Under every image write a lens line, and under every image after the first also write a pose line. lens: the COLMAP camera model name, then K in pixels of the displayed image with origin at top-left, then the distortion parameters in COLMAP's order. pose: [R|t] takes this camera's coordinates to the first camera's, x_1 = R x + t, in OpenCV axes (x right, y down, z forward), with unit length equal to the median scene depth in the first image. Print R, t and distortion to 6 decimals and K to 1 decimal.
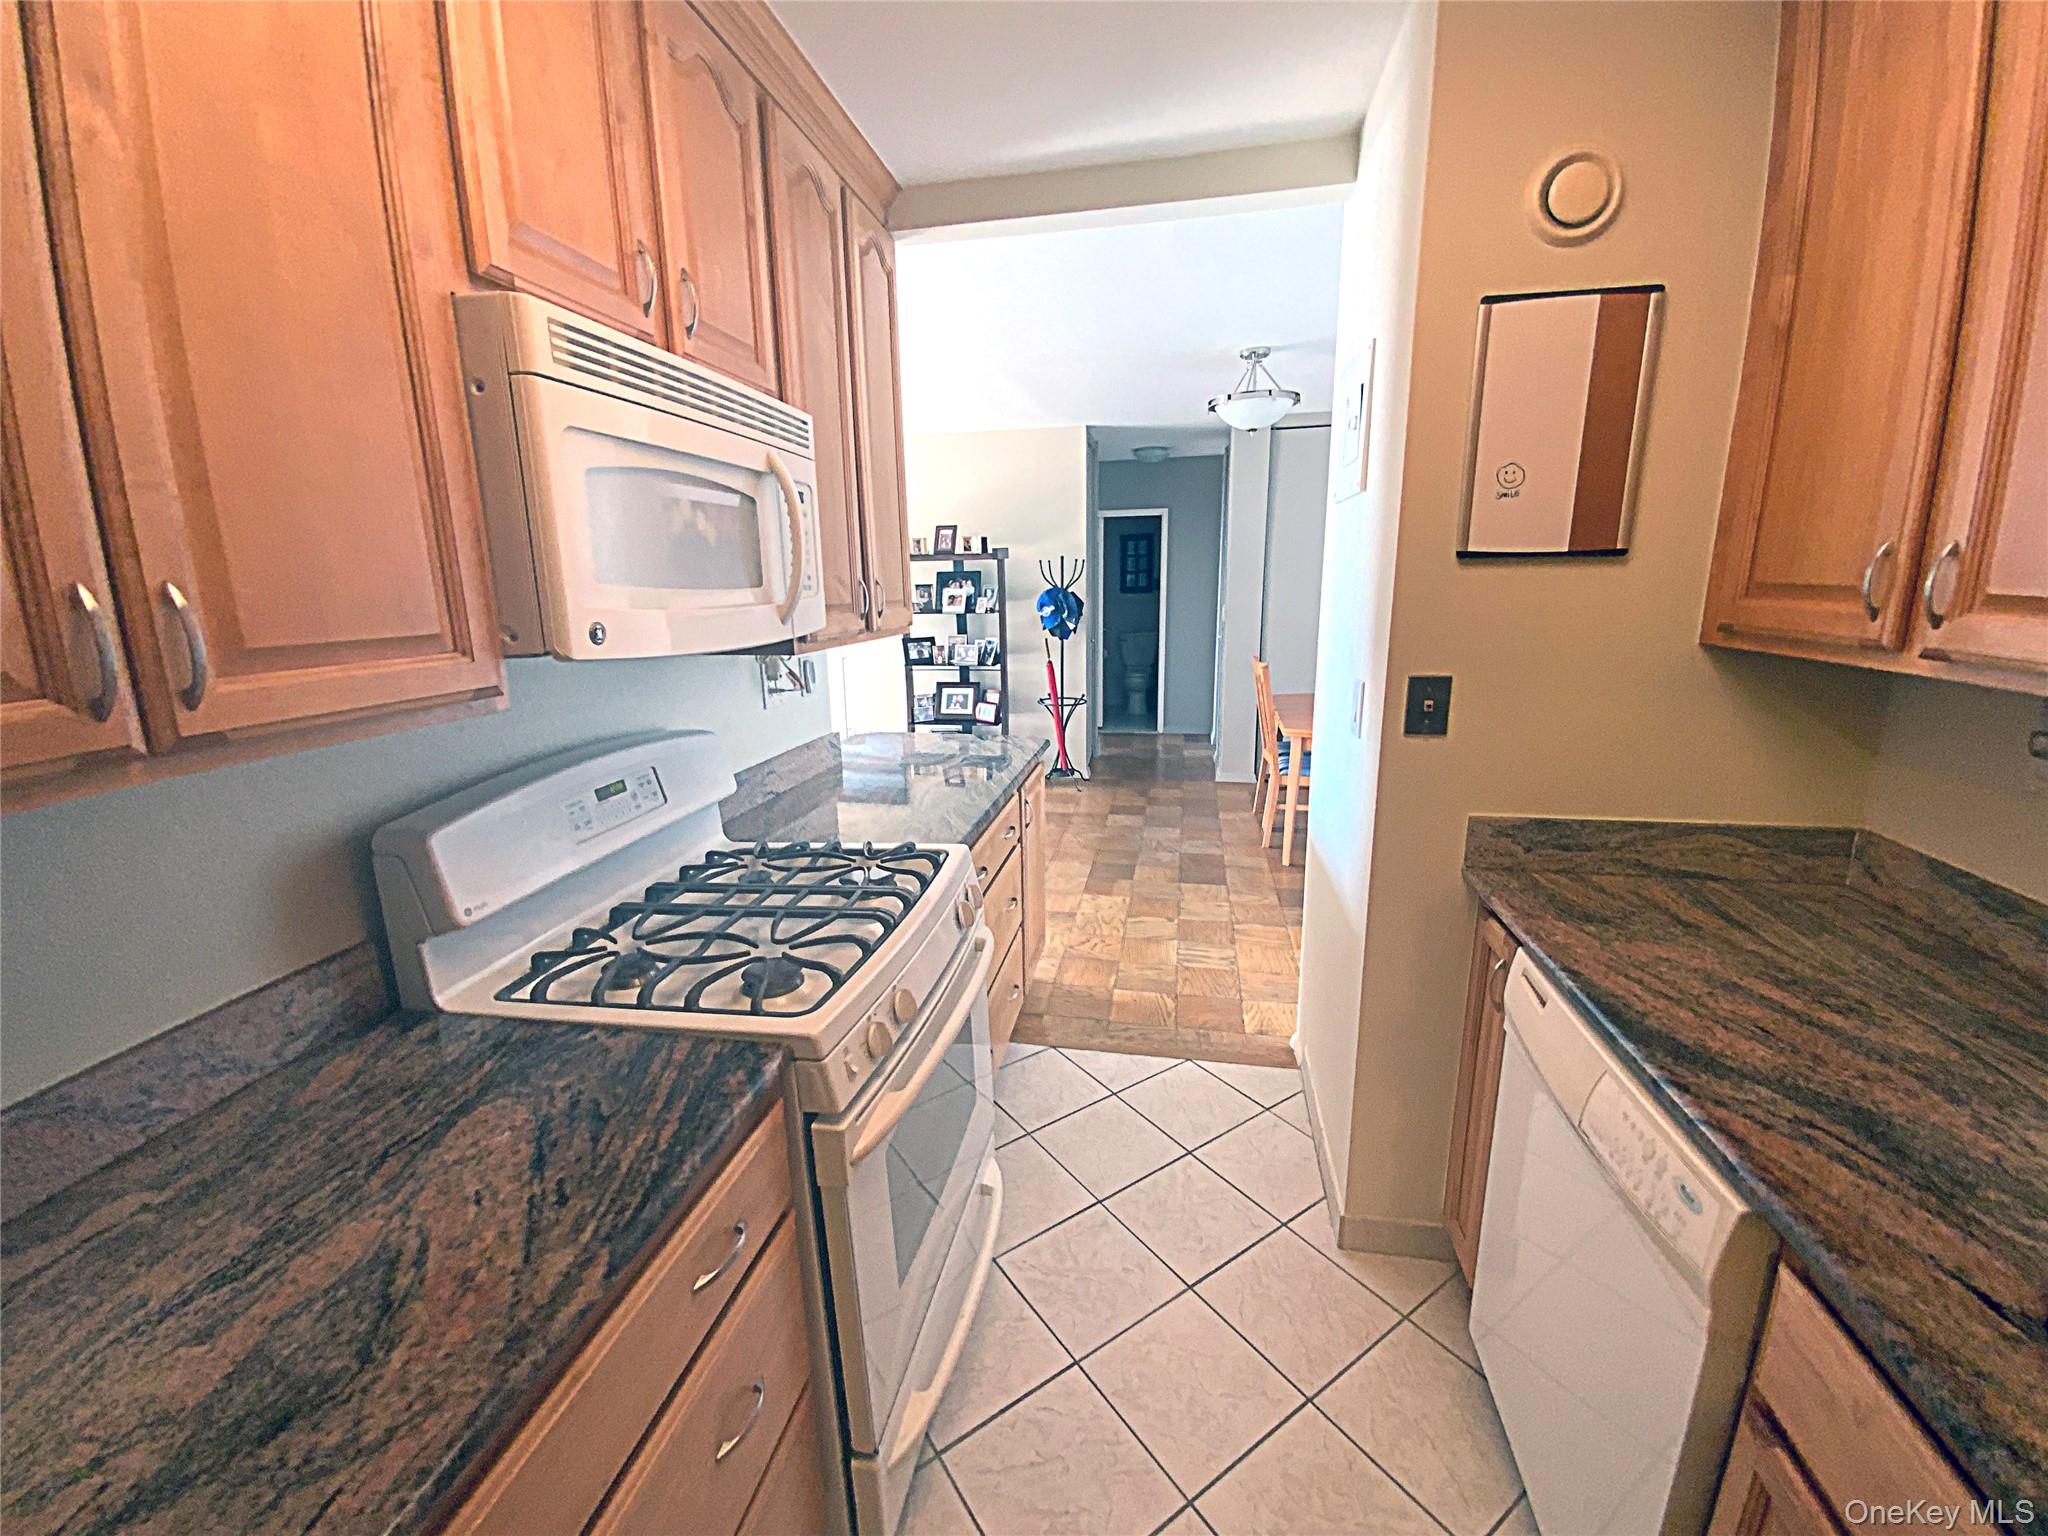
lens RADIAL K [[821.8, 0, 1029.1], [0, 821.8, 762.0], [0, 0, 1]] dist [-0.001332, -0.009150]
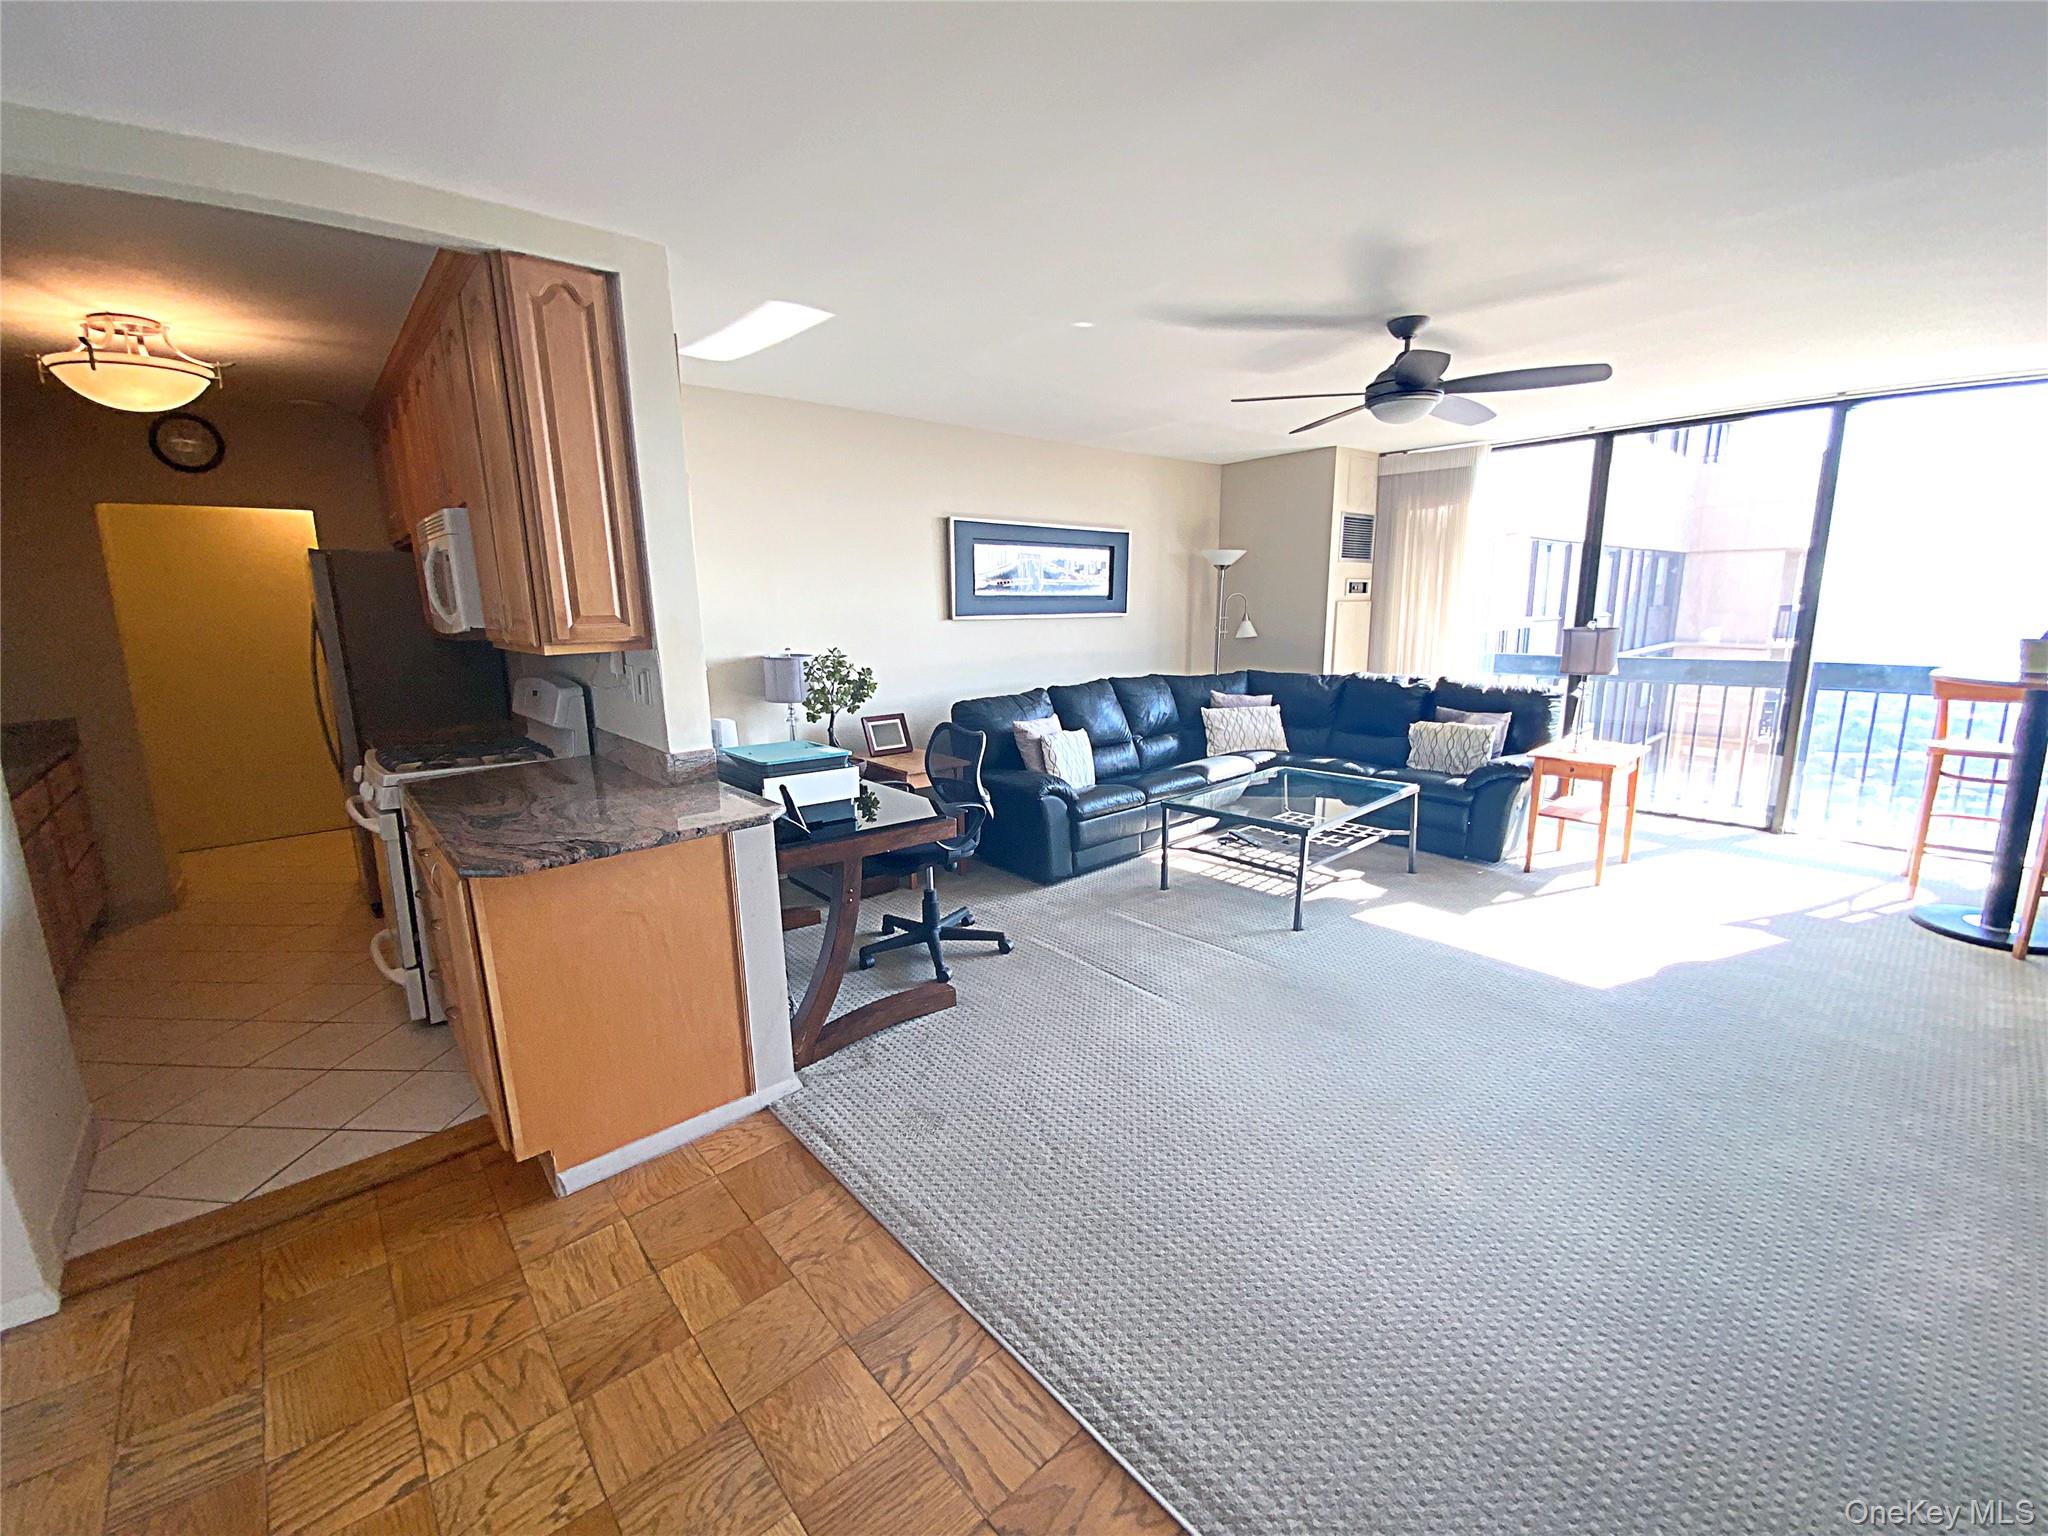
lens RADIAL K [[821.8, 0, 1029.1], [0, 821.8, 762.0], [0, 0, 1]] dist [-0.001332, -0.009150]
pose [[-0.600773, 0.180979, -0.778664, 0.567781], [-0.142926, 0.934027, 0.327362, -0.883791], [0.786539, 0.307962, -0.535271, 4.049762]]
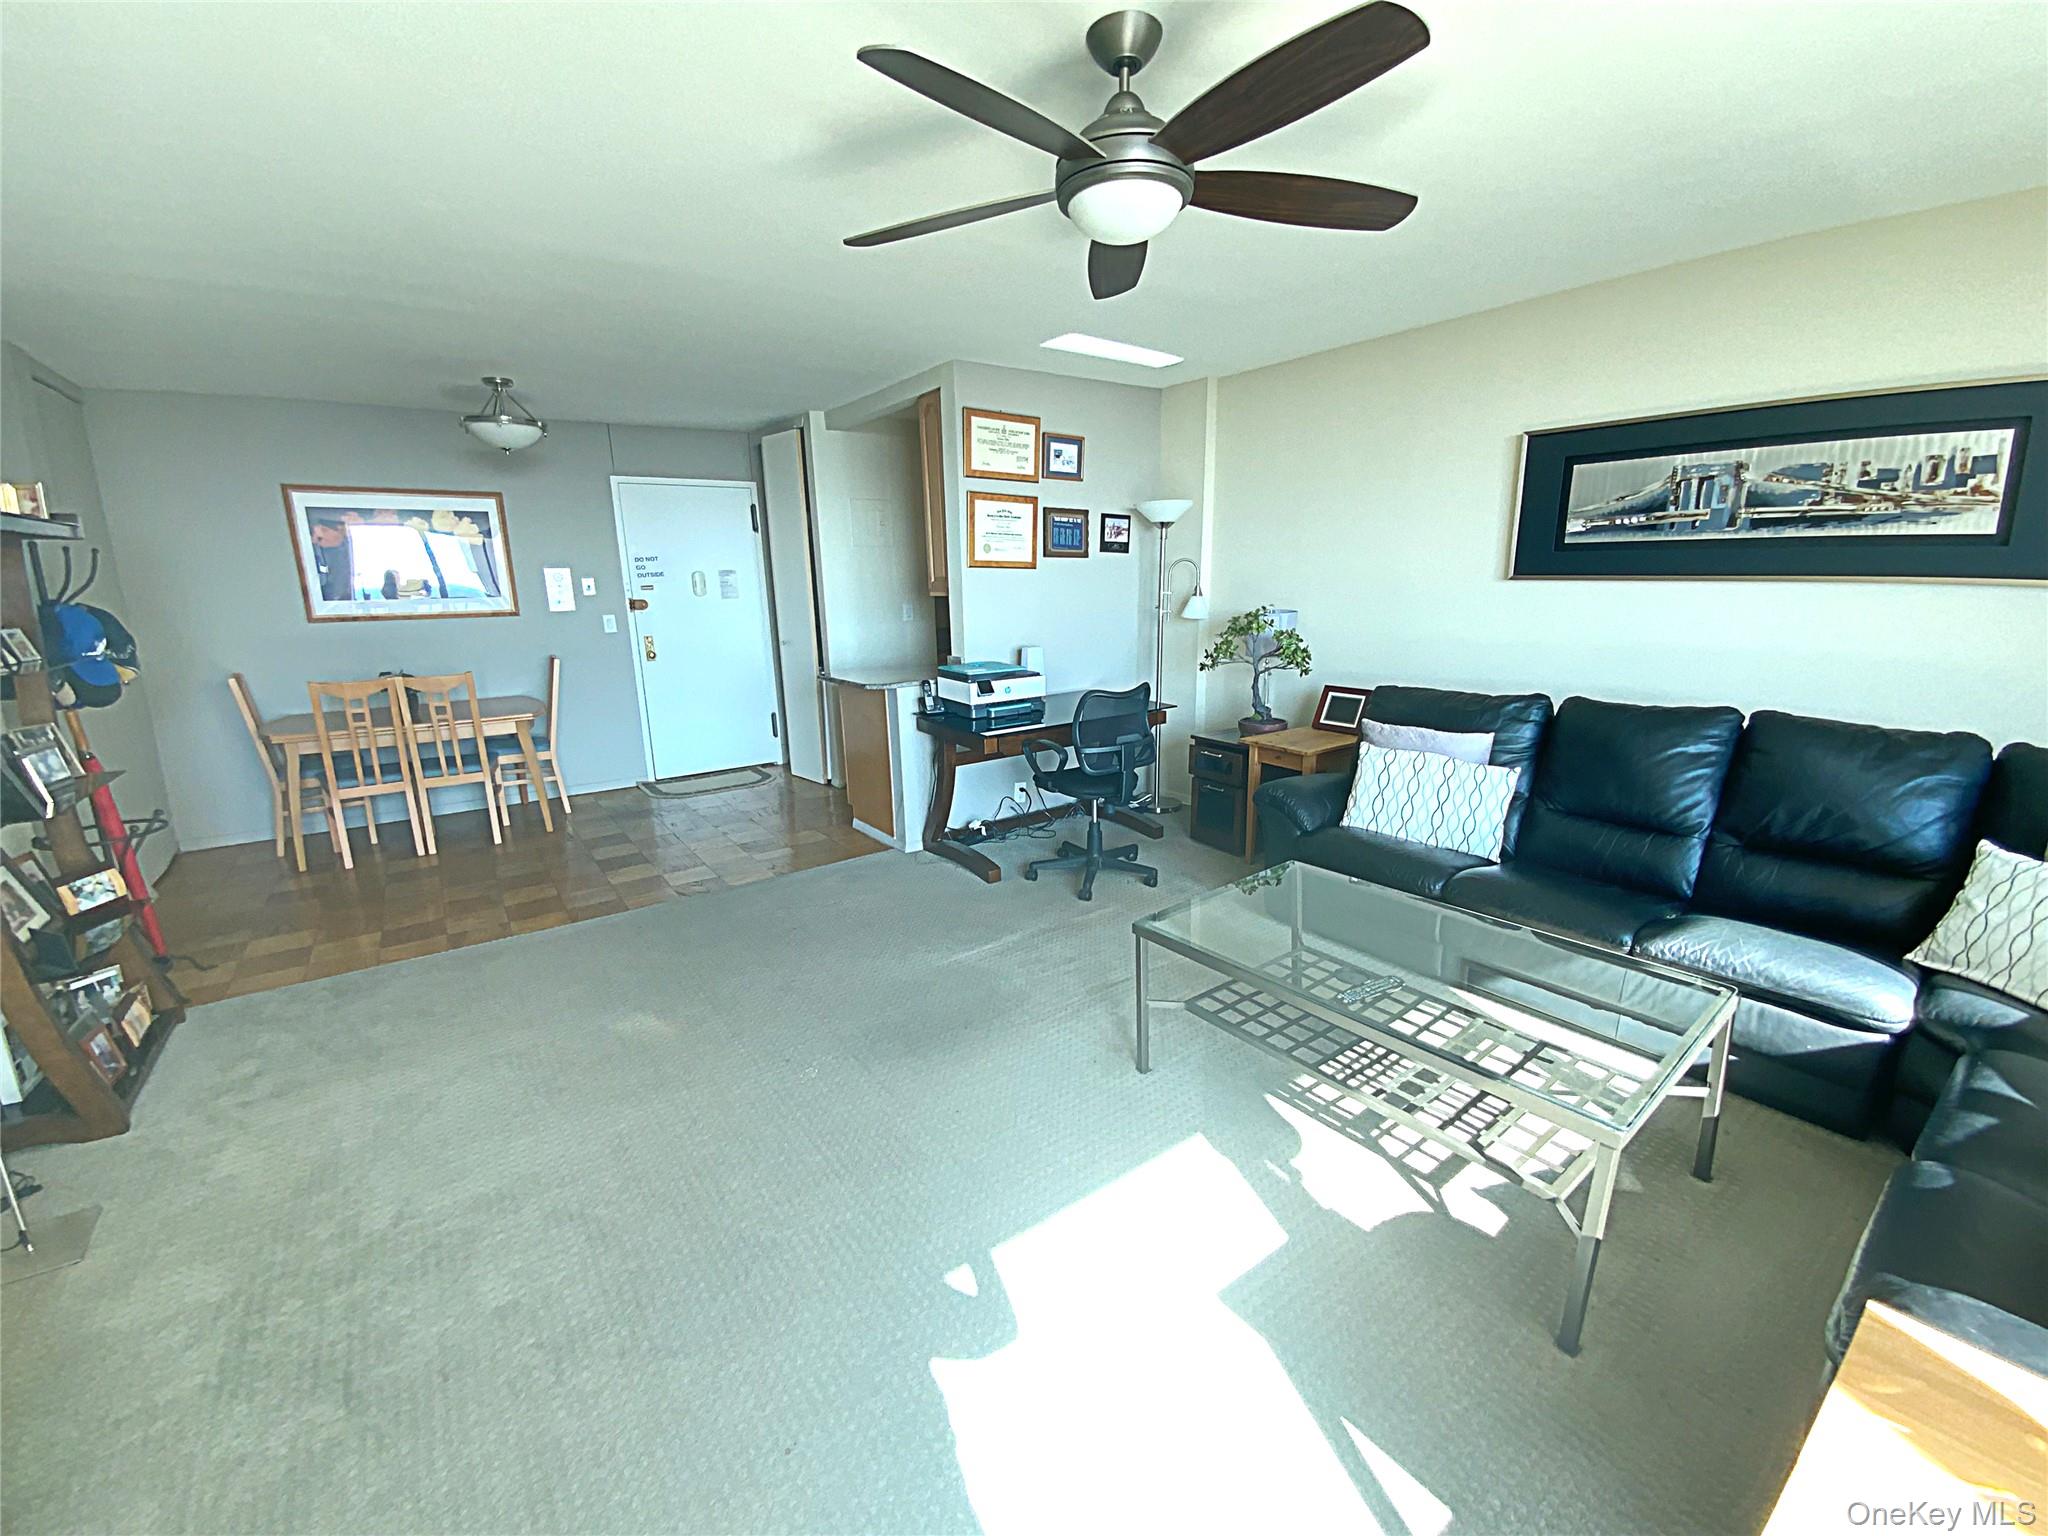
lens RADIAL K [[821.8, 0, 1029.1], [0, 821.8, 762.0], [0, 0, 1]] dist [-0.001332, -0.009150]
pose [[-0.741898, -0.115868, 0.660425, -3.321384], [0.186368, 0.910511, 0.369103, -0.951430], [-0.644092, 0.396919, -0.653912, 4.600116]]
